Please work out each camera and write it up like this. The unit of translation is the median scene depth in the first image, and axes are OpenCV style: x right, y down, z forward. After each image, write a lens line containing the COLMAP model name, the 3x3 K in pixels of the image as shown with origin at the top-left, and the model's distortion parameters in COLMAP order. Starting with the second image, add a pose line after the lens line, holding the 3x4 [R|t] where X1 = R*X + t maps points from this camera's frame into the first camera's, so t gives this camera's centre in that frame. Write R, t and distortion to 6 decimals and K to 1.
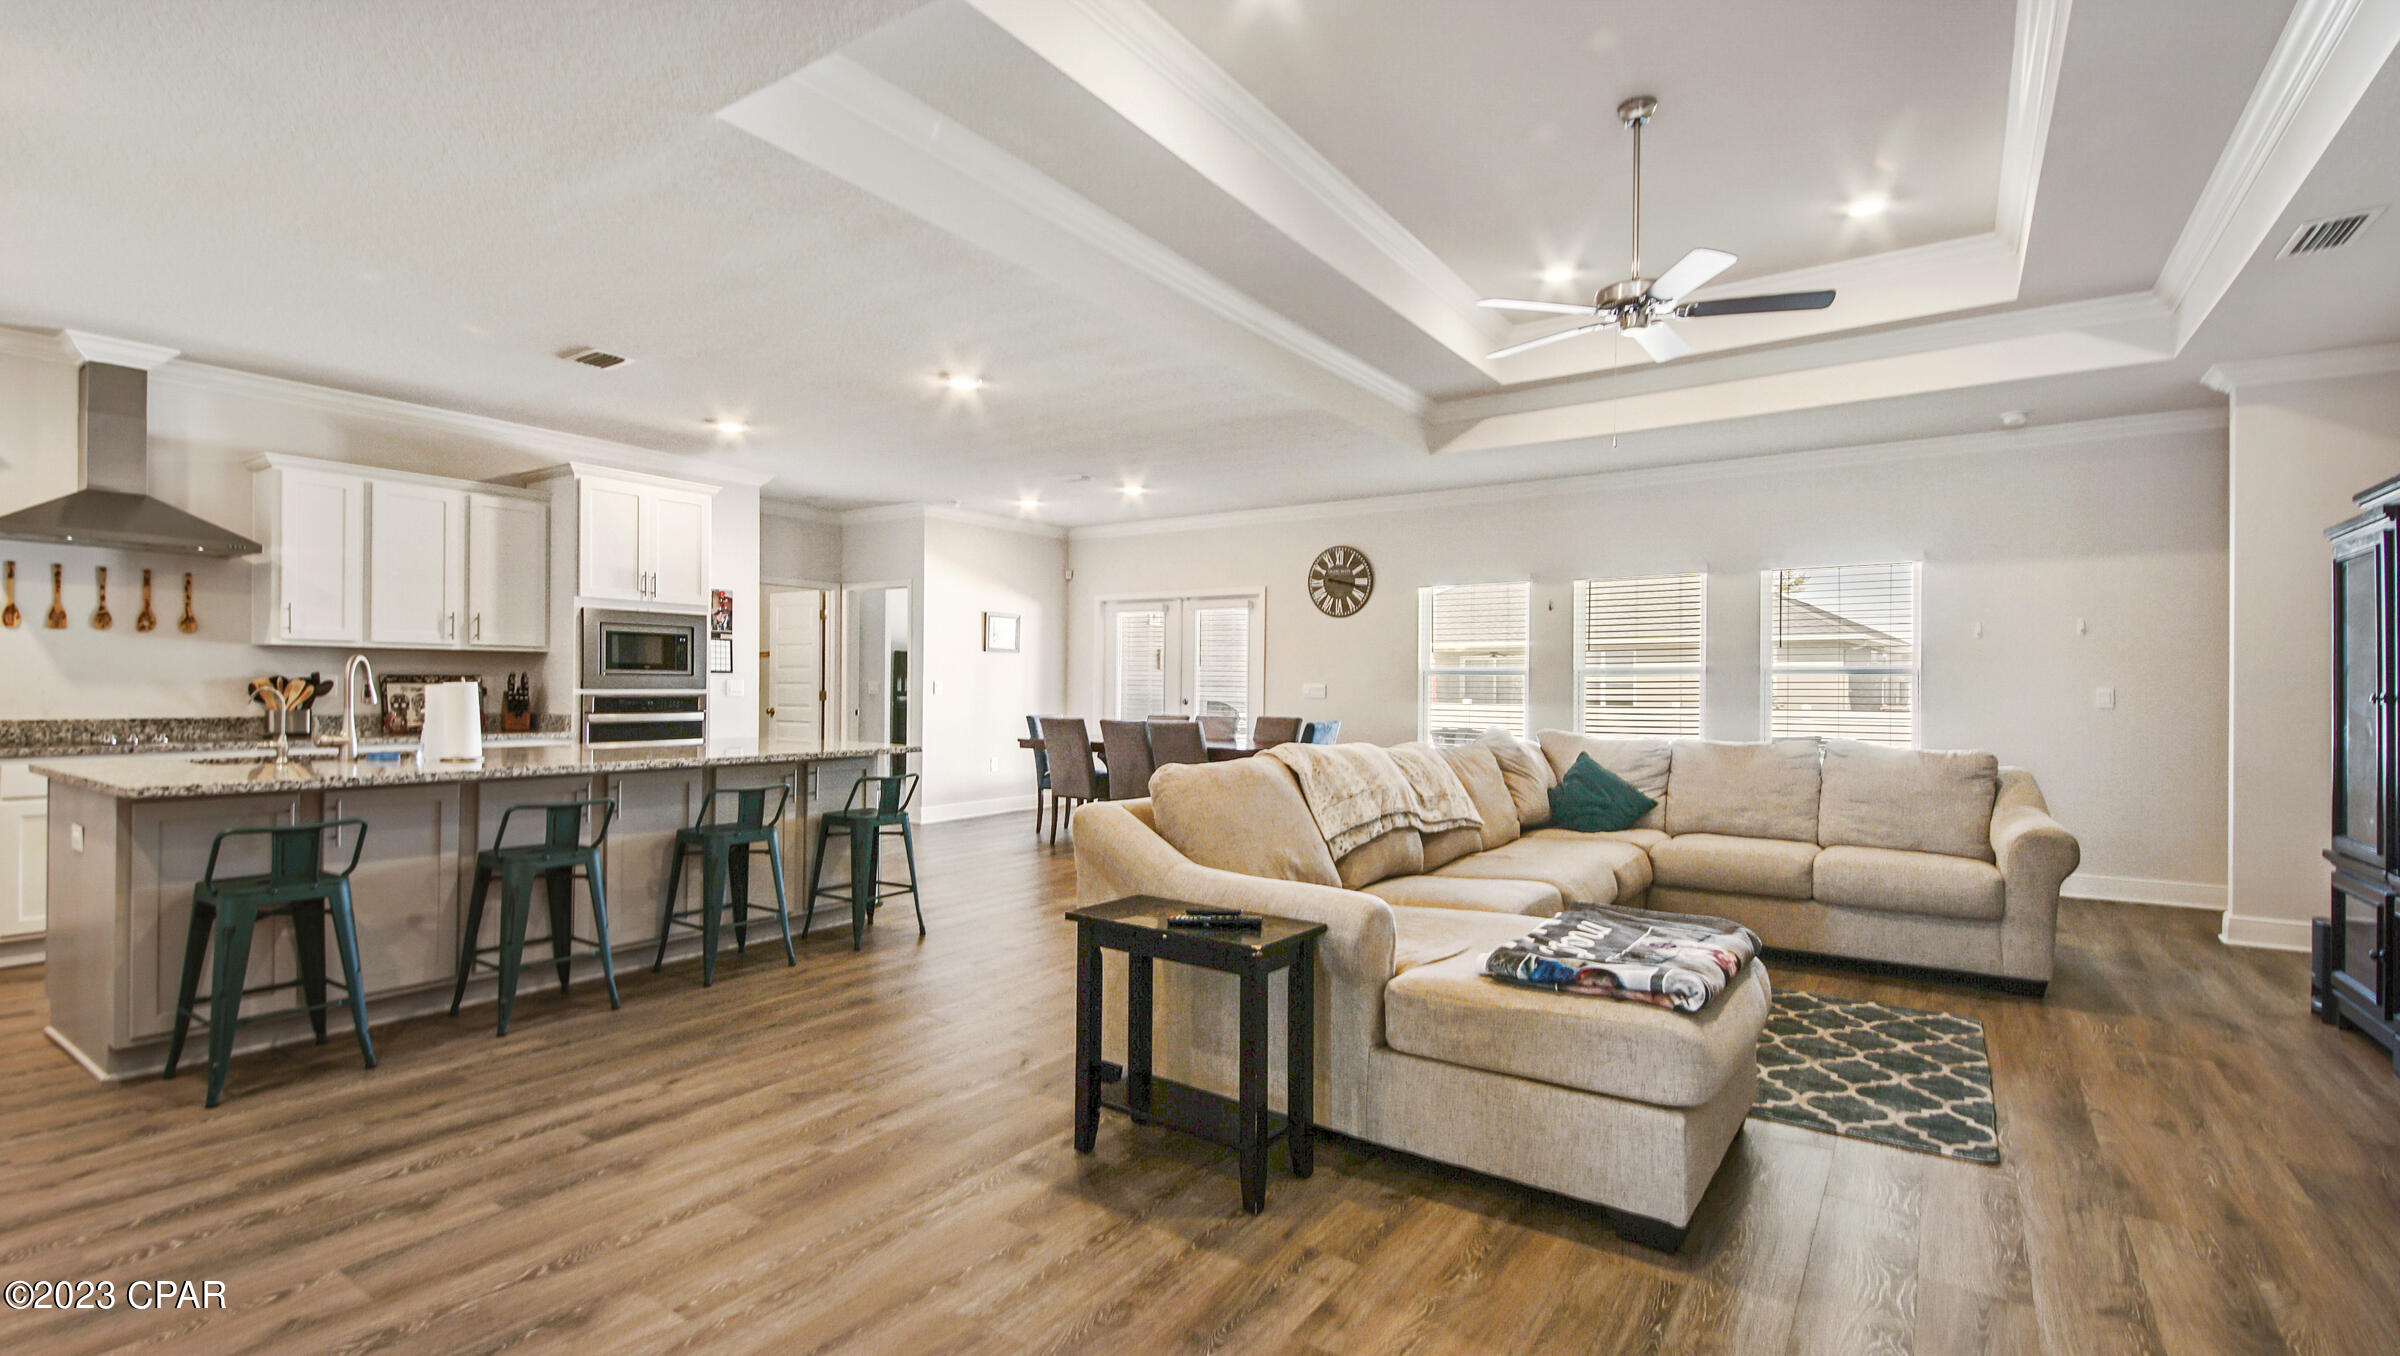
lens RADIAL K [[1091.2, 0, 1224.5], [0, 1091.2, 691.7], [0, 0, 1]] dist [0.008027, -0.009021]
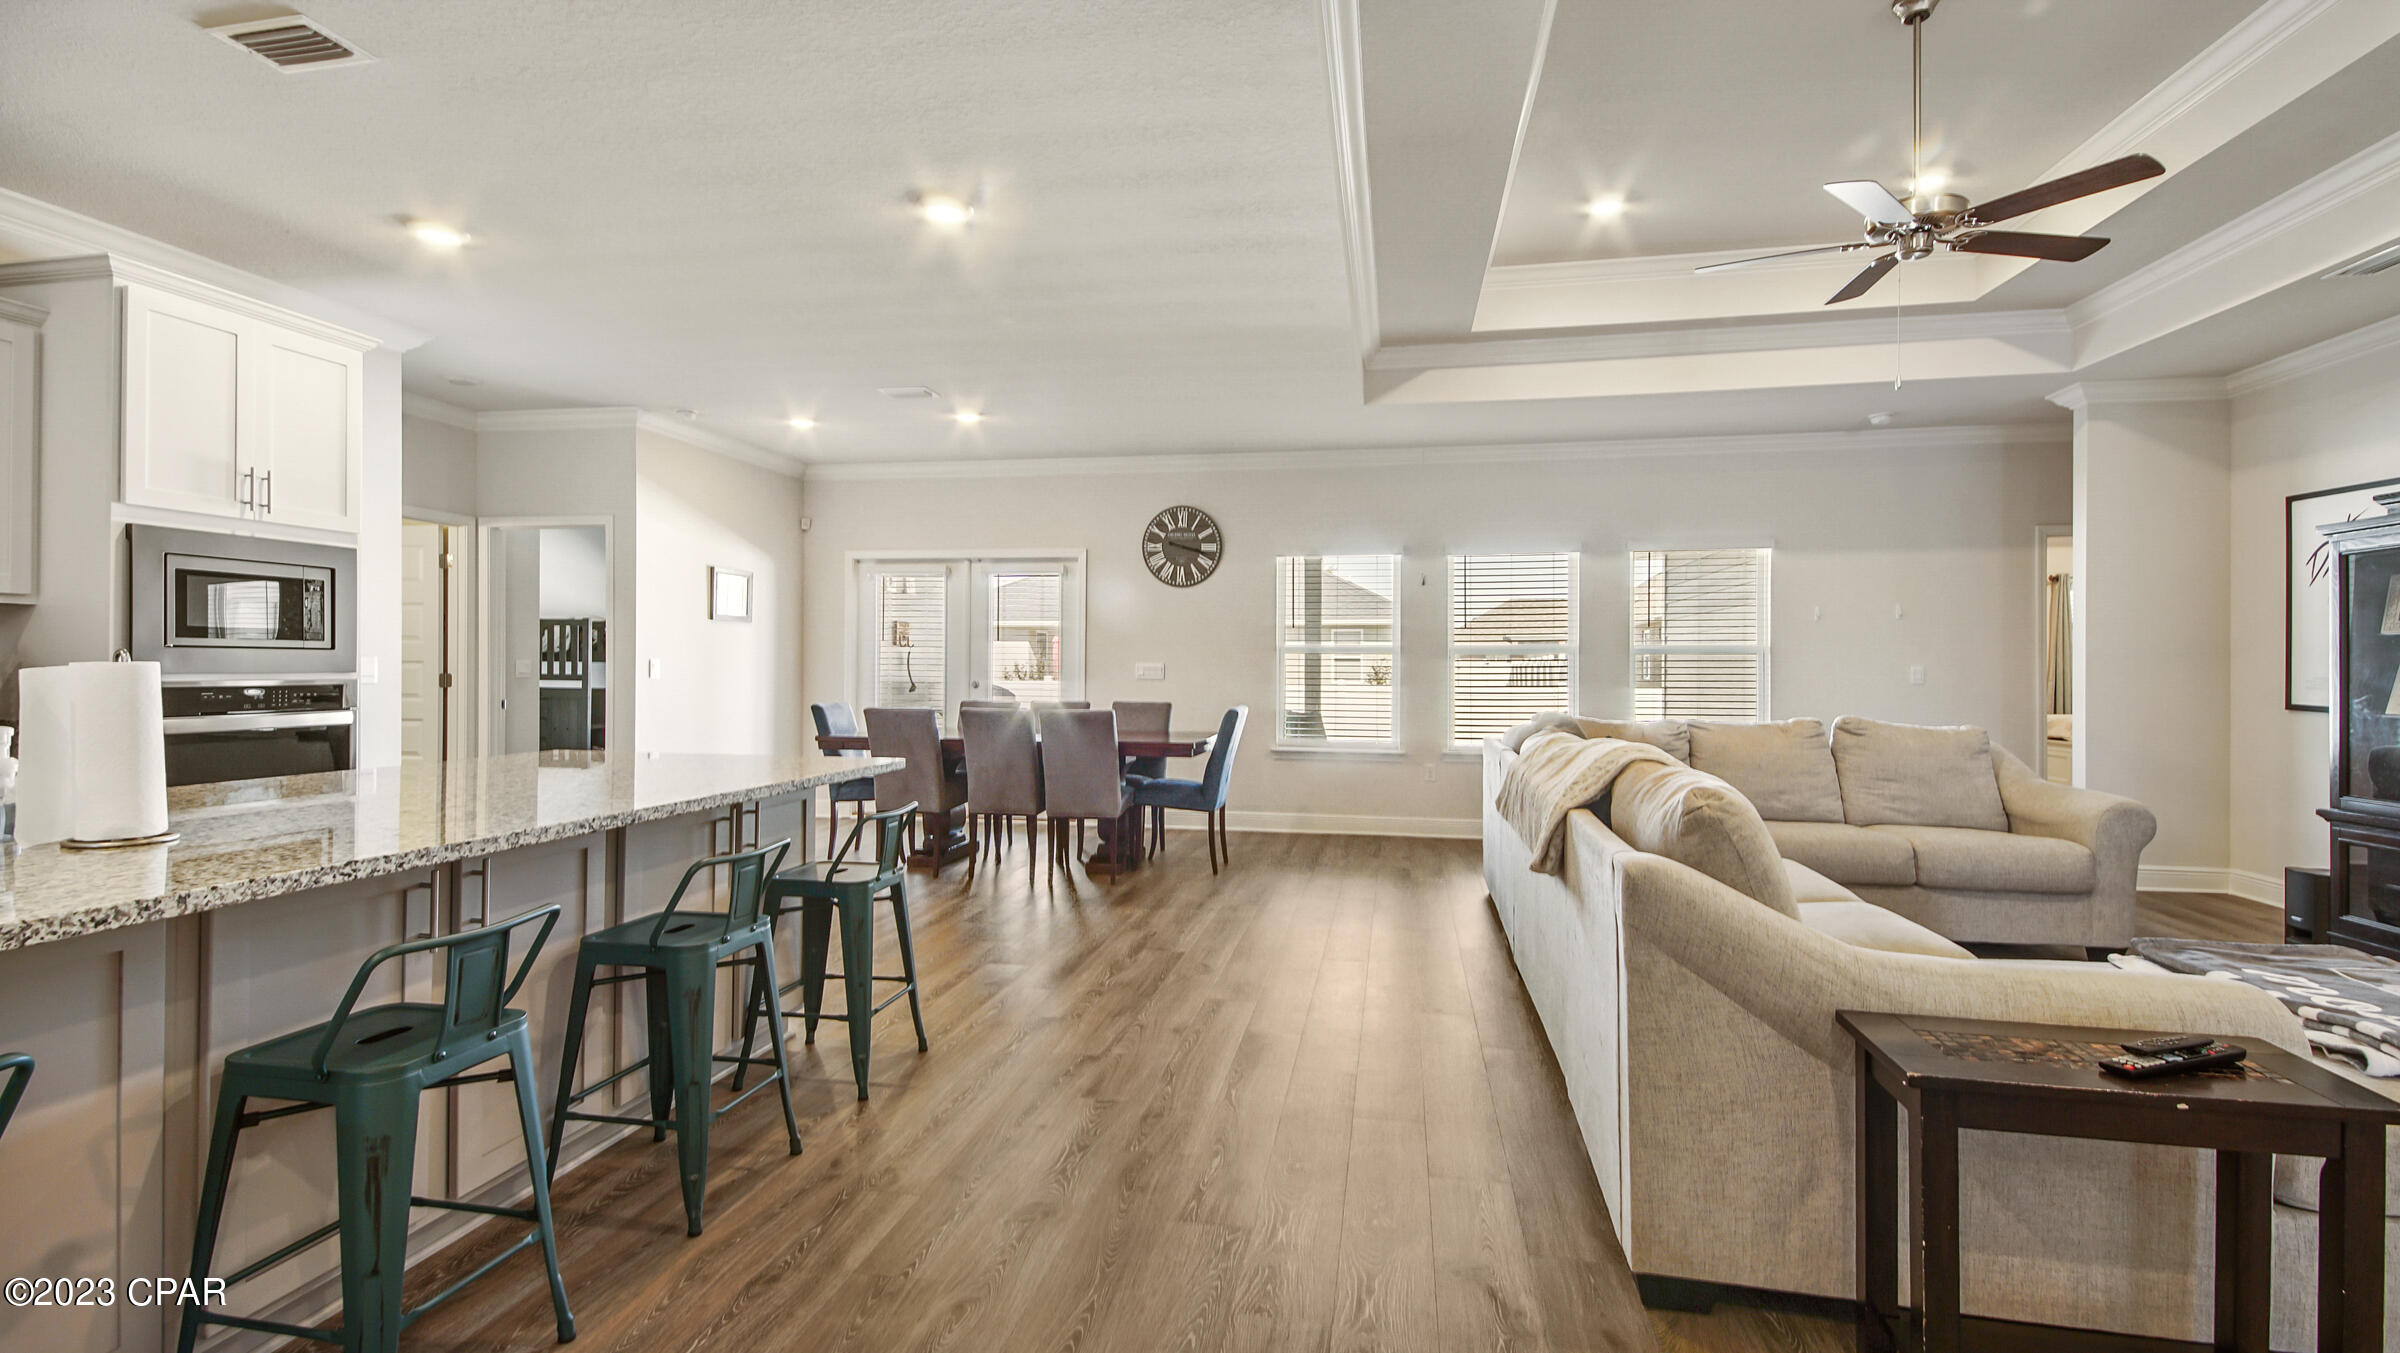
lens RADIAL K [[1058.2, 0, 1211.1], [0, 1058.2, 679.0], [0, 0, 1]] dist [0.021636, -0.009288]
pose [[0.912491, -0.006585, 0.409044, -0.296045], [0.002353, 0.999938, 0.010848, -0.003716], [-0.409090, -0.008936, 0.912450, 0.272399]]
